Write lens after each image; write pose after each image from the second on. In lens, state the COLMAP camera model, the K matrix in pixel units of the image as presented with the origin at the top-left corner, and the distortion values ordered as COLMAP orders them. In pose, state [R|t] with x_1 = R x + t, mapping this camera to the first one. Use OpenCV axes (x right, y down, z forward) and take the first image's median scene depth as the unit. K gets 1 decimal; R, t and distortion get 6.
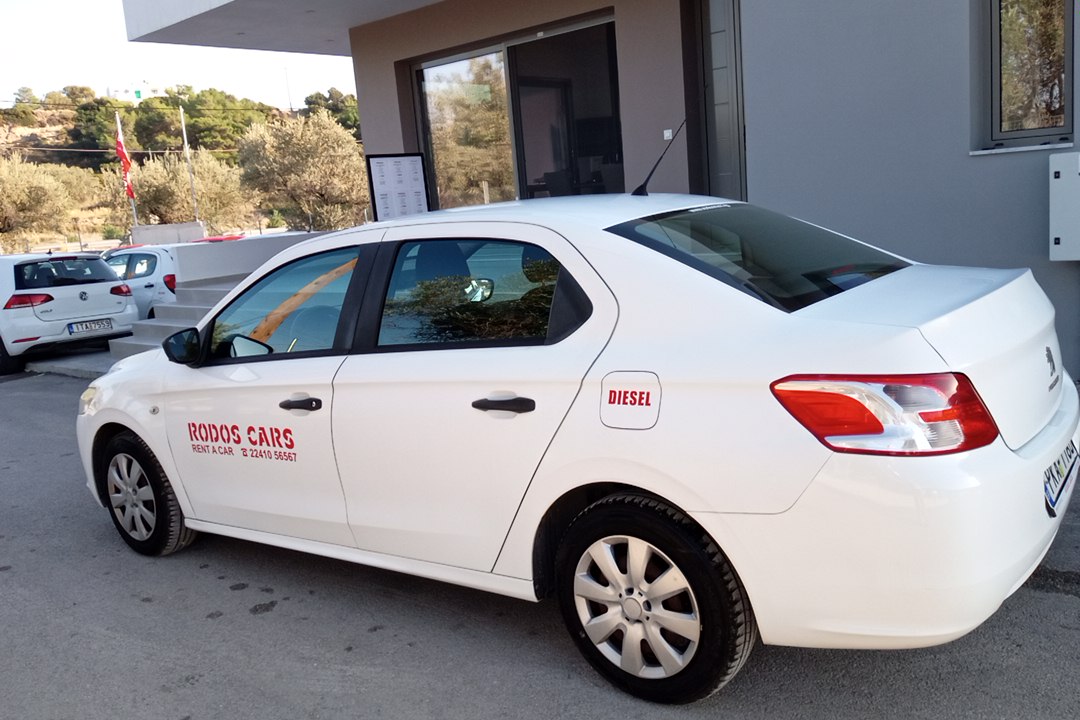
lens RADIAL K [[922.3, 0, 540.0], [0, 922.3, 360.0], [0, 0, 1]] dist [0.050844, -0.126126]
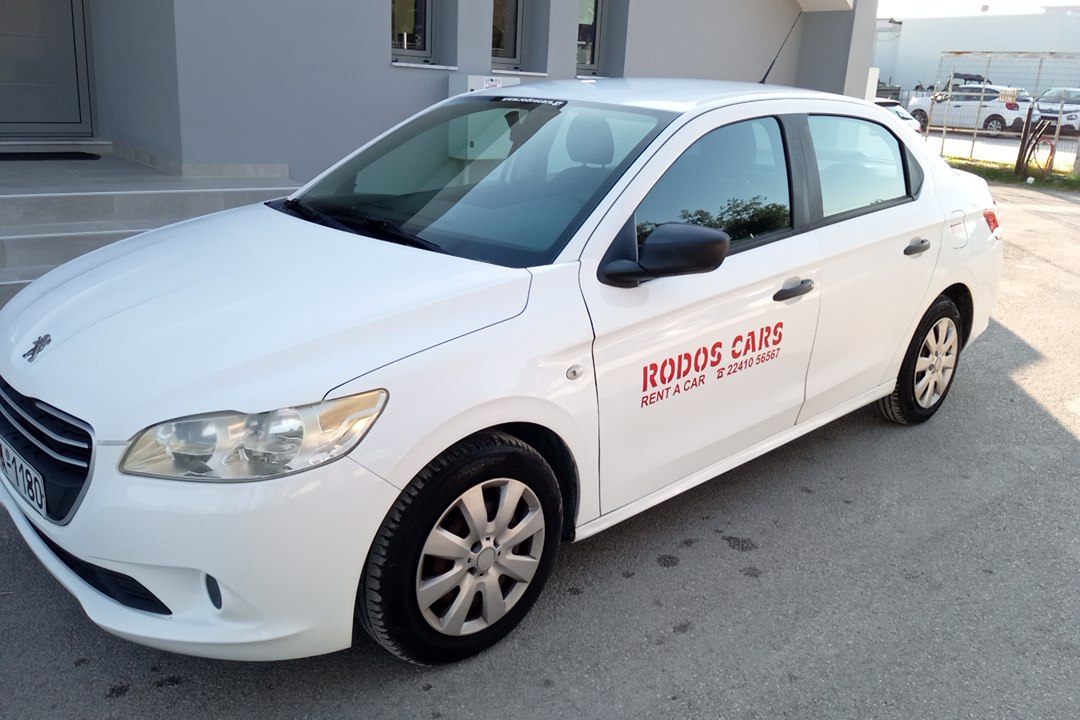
lens RADIAL K [[922.3, 0, 540.0], [0, 922.3, 360.0], [0, 0, 1]] dist [0.050844, -0.126126]
pose [[0.135320, -0.192227, 0.971976, -1.115970], [0.108007, 0.978015, 0.178385, -0.071041], [-0.984898, 0.080841, 0.153106, 1.030958]]
